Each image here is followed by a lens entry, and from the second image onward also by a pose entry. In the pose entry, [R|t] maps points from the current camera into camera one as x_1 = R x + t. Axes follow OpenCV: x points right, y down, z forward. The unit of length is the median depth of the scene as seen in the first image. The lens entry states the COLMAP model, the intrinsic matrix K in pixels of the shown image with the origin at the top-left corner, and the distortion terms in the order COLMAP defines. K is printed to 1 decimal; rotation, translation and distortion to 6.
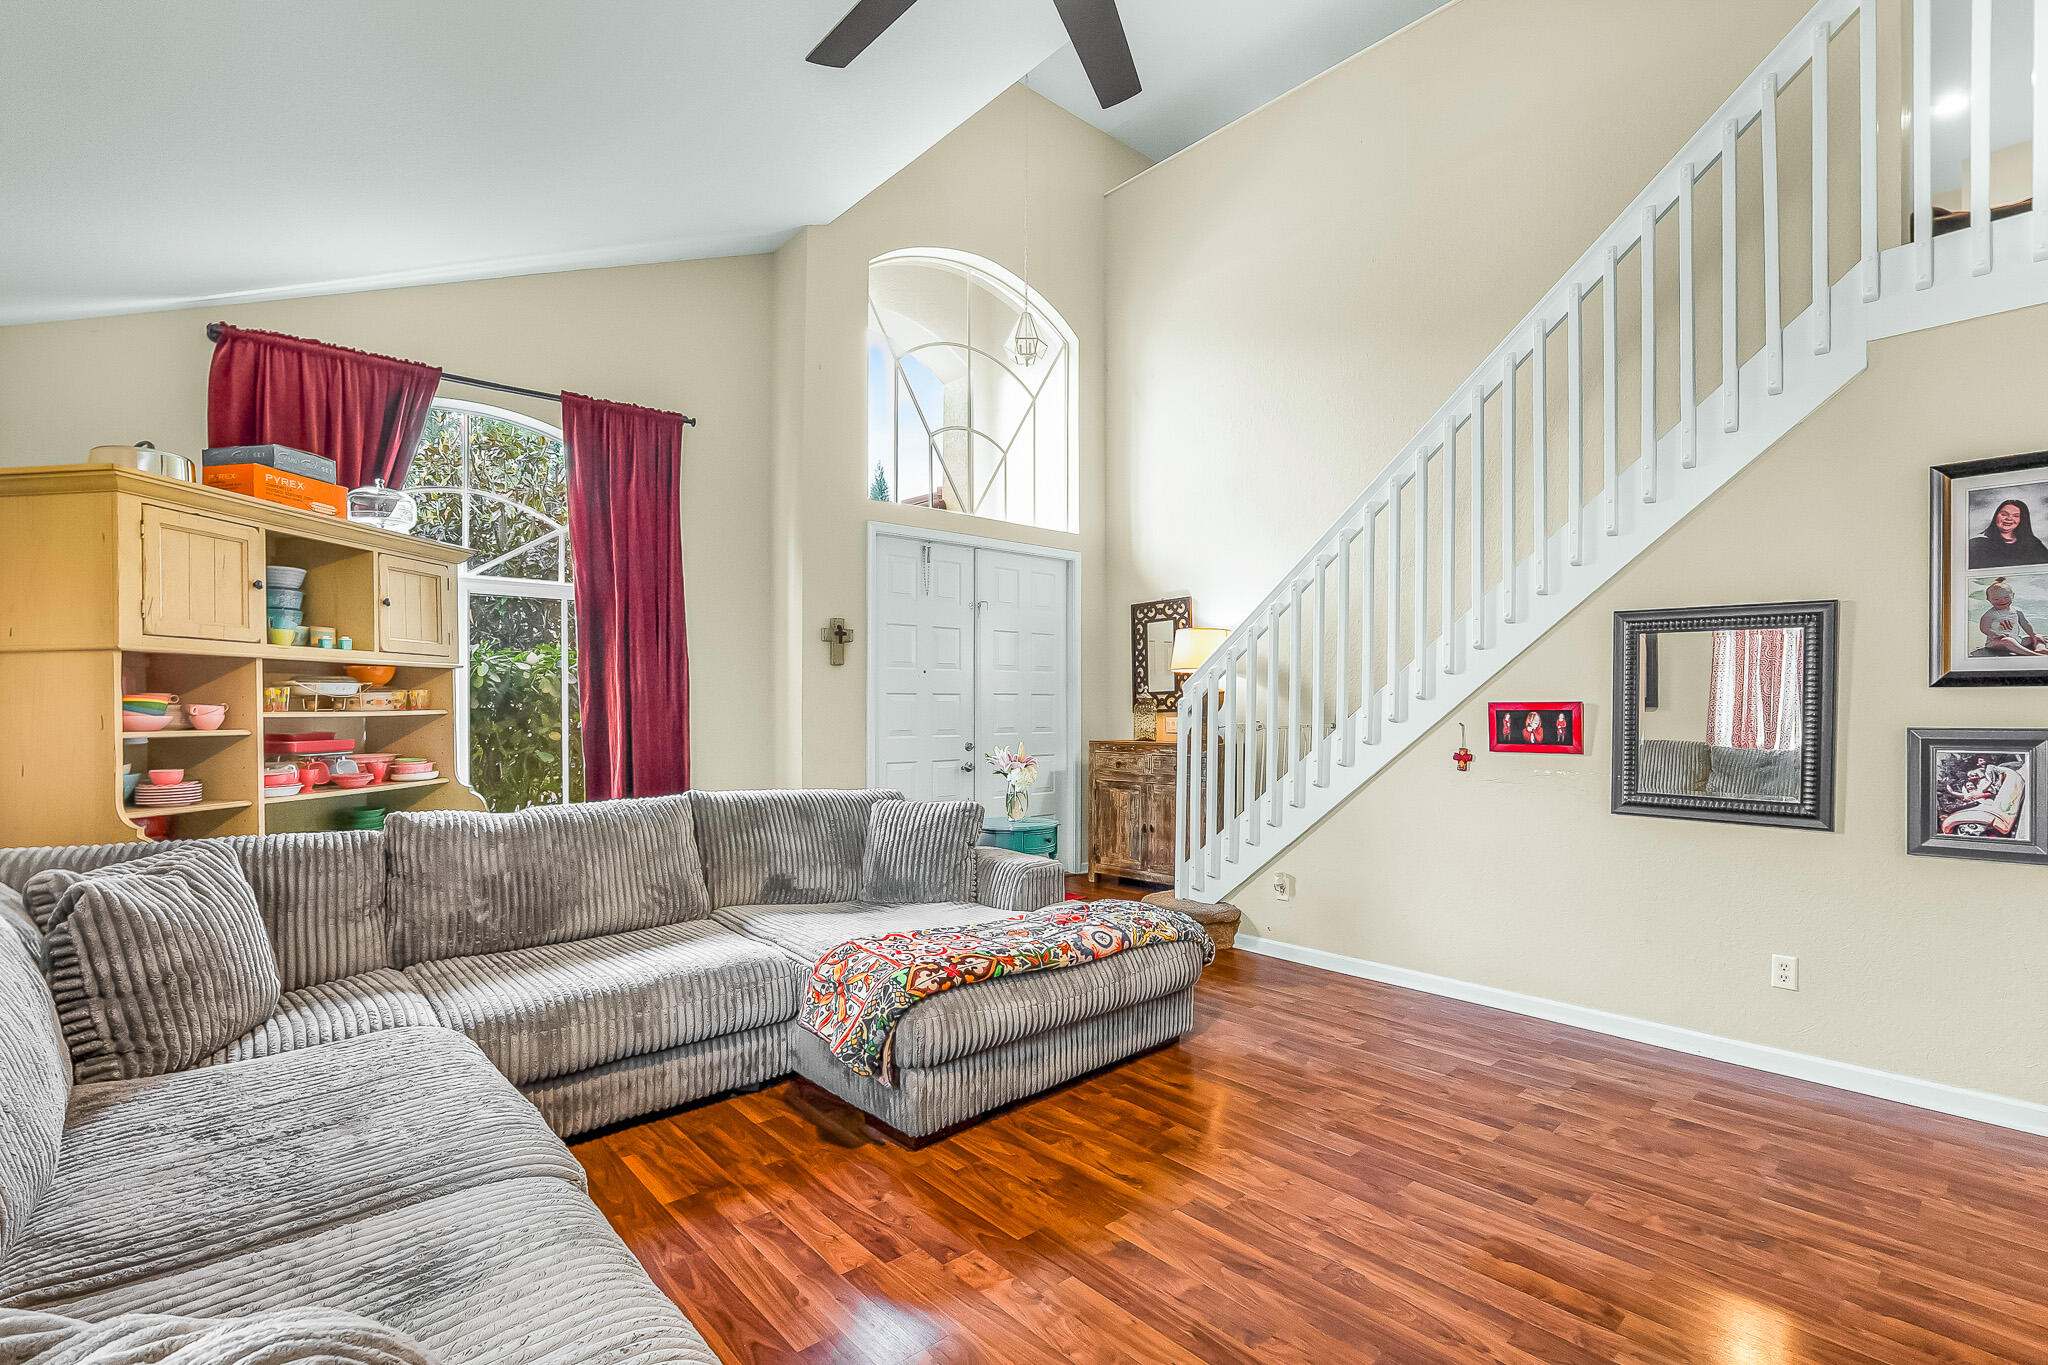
lens RADIAL K [[865.0, 0, 1039.1], [0, 865.0, 689.1], [0, 0, 1]] dist [0.008259, -0.000132]
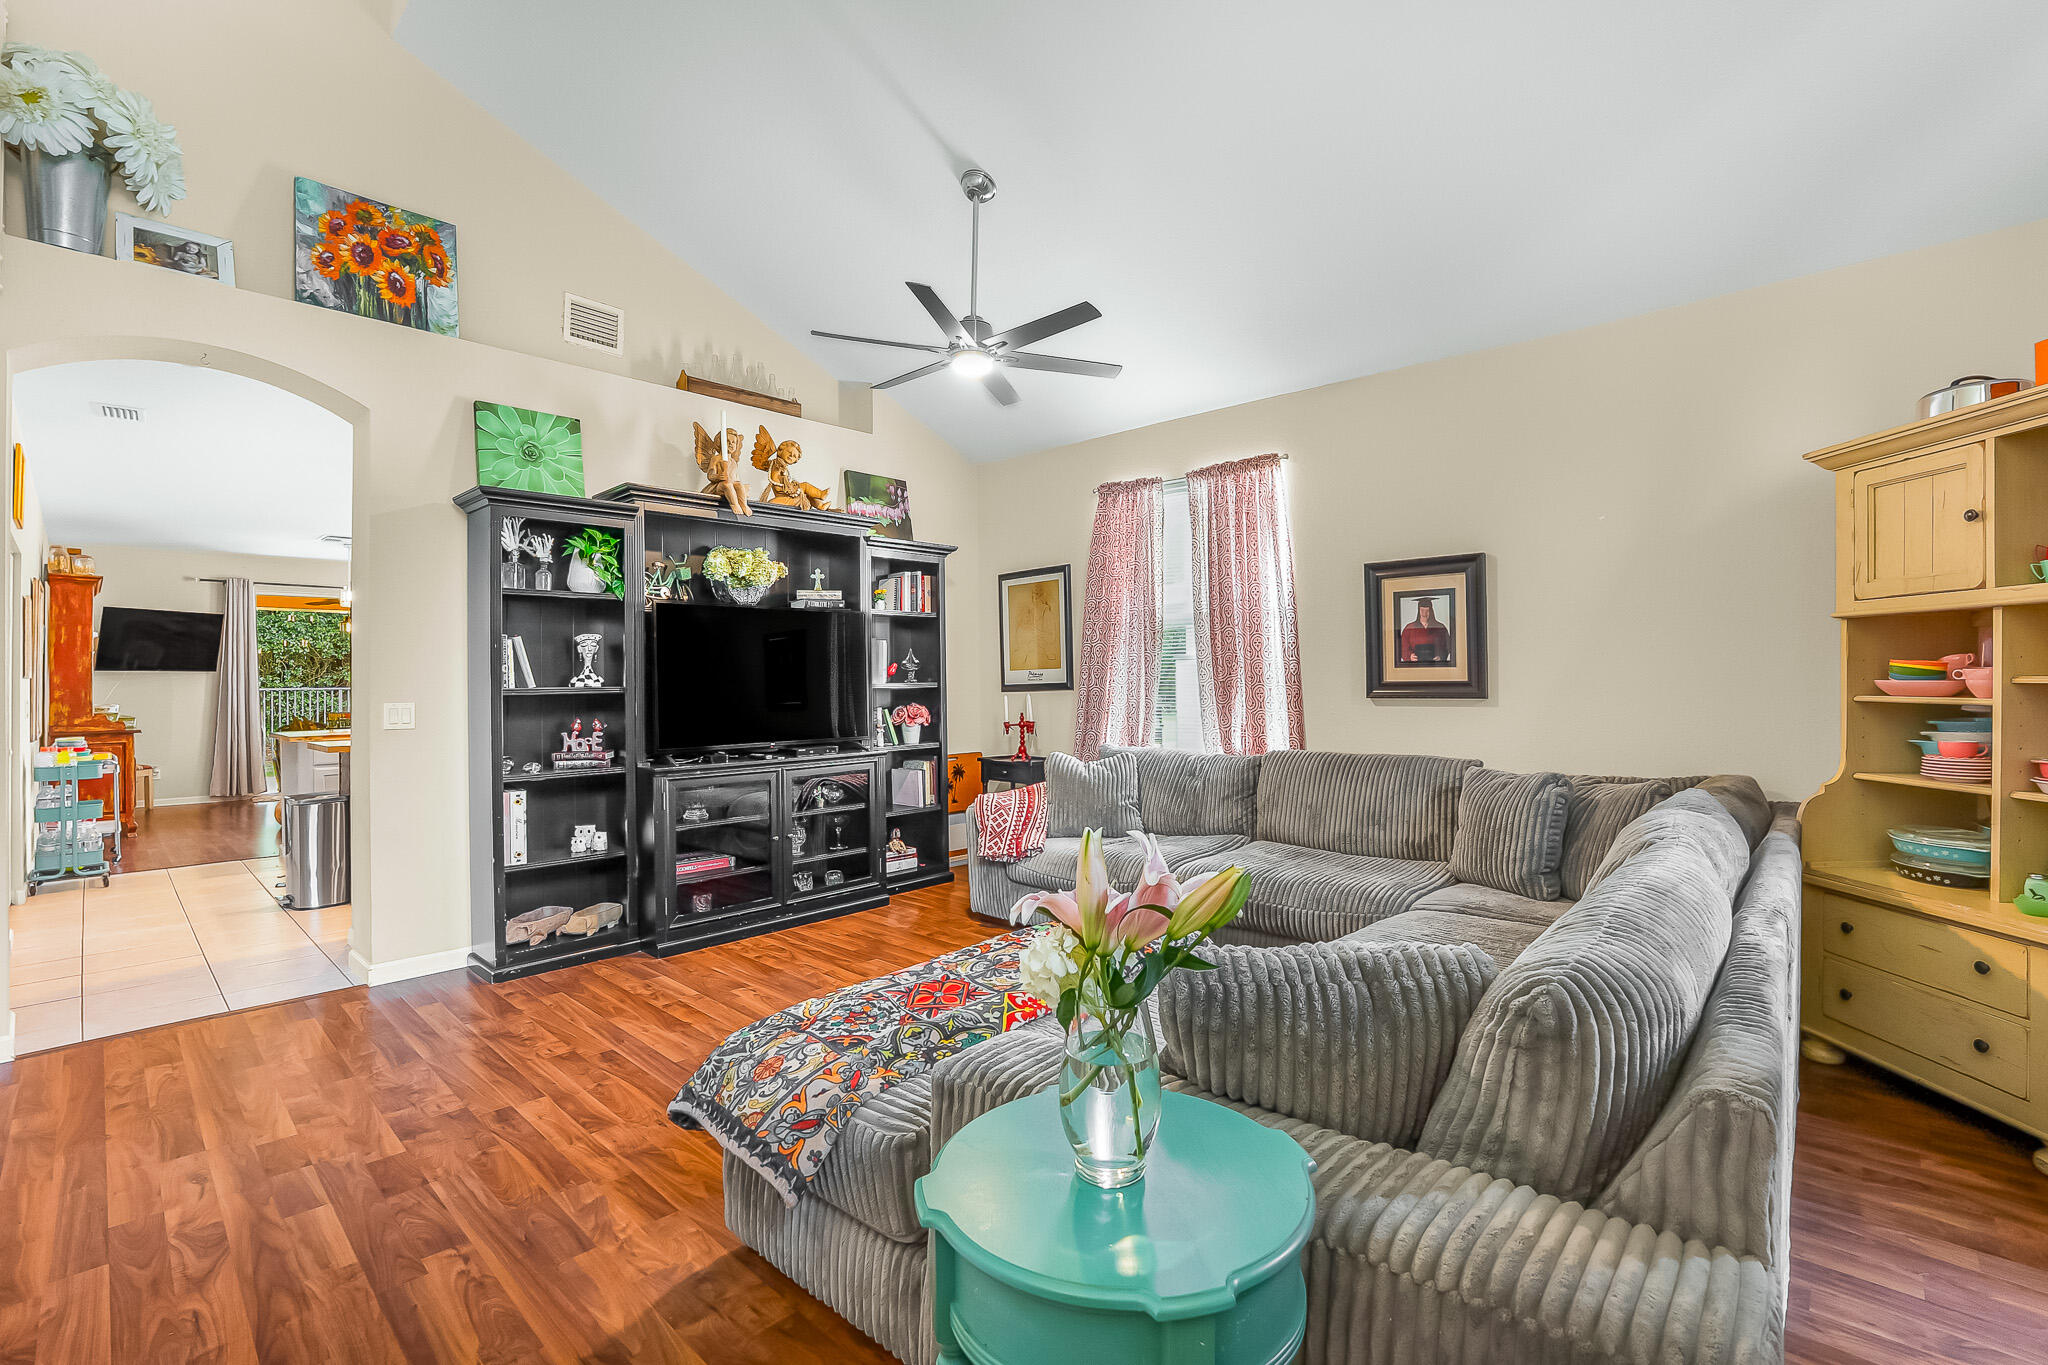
lens RADIAL K [[865.0, 0, 1039.1], [0, 865.0, 689.1], [0, 0, 1]] dist [0.008259, -0.000132]
pose [[-0.995492, 0.008374, -0.094474, 0.020129], [0.009608, 0.999874, -0.012623, 0.042355], [0.094356, -0.013473, -0.995447, 1.920352]]
